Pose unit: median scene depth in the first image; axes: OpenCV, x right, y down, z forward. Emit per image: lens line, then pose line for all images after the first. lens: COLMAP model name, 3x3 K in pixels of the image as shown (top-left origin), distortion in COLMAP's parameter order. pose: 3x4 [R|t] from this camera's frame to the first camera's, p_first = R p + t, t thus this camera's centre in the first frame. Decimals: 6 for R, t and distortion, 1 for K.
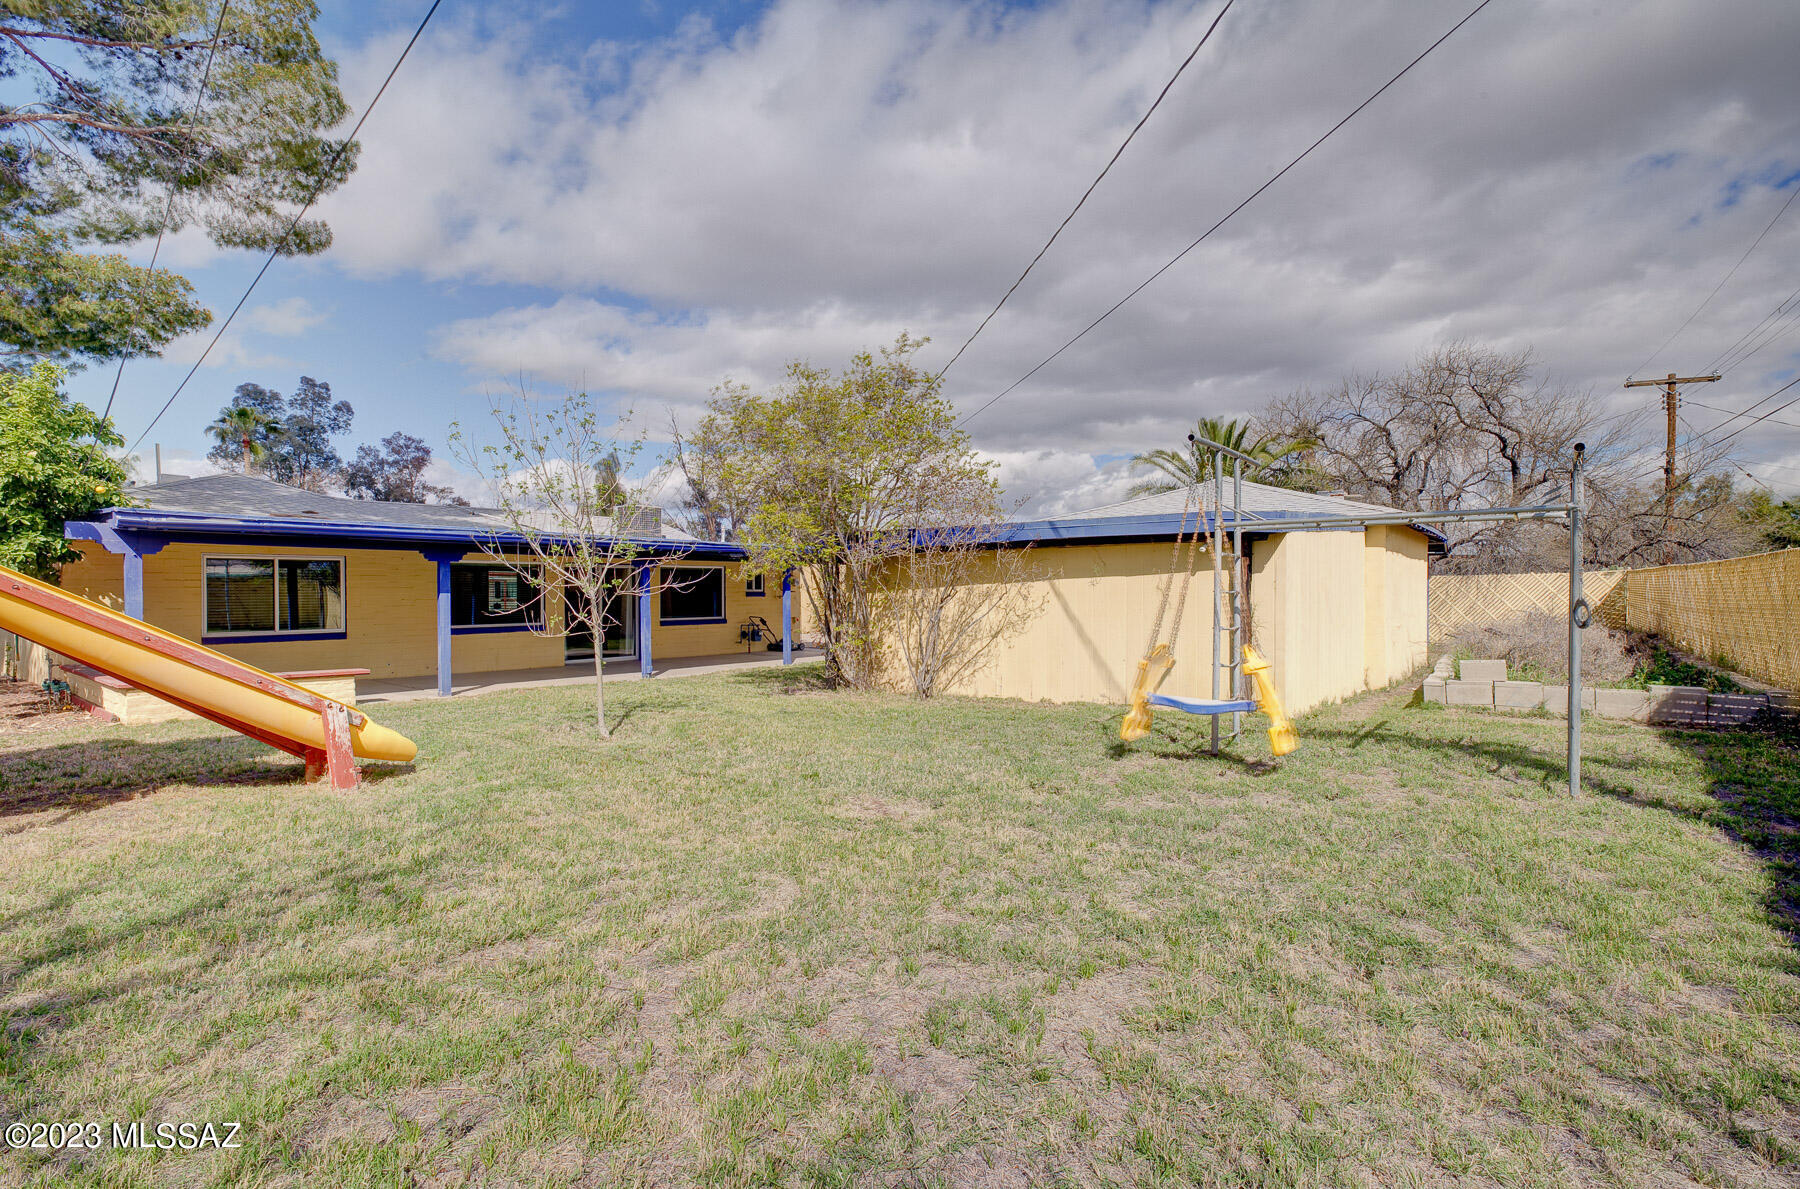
lens RADIAL K [[864.5, 0, 898.4], [0, 864.5, 593.1], [0, 0, 1]] dist [0.000429, 0.003529]
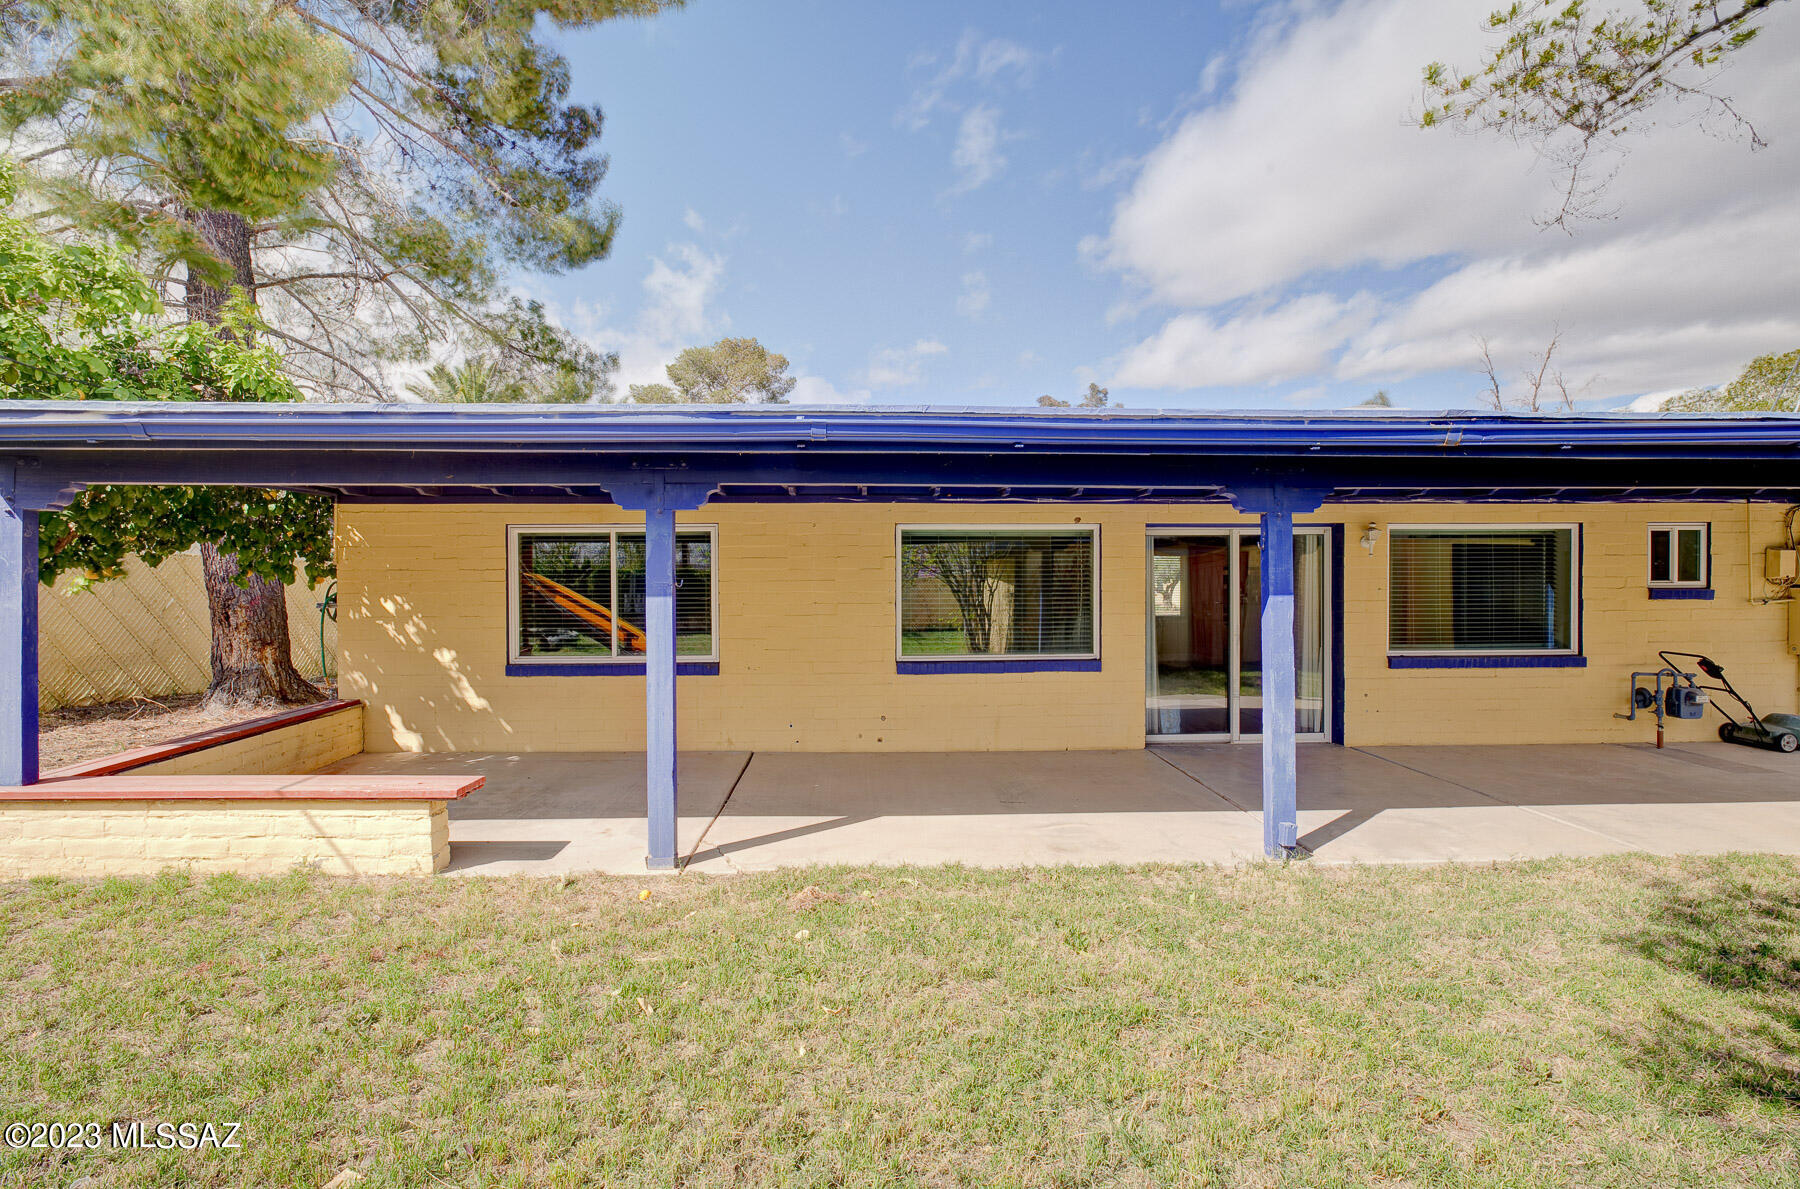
lens RADIAL K [[864.5, 0, 900.4], [0, 864.5, 588.3], [0, 0, 1]] dist [0.000429, 0.003529]
pose [[0.656508, 0.007615, -0.754281, -0.104224], [-0.002436, 0.999965, 0.007974, -0.002828], [0.754315, -0.003398, 0.656504, 0.496113]]
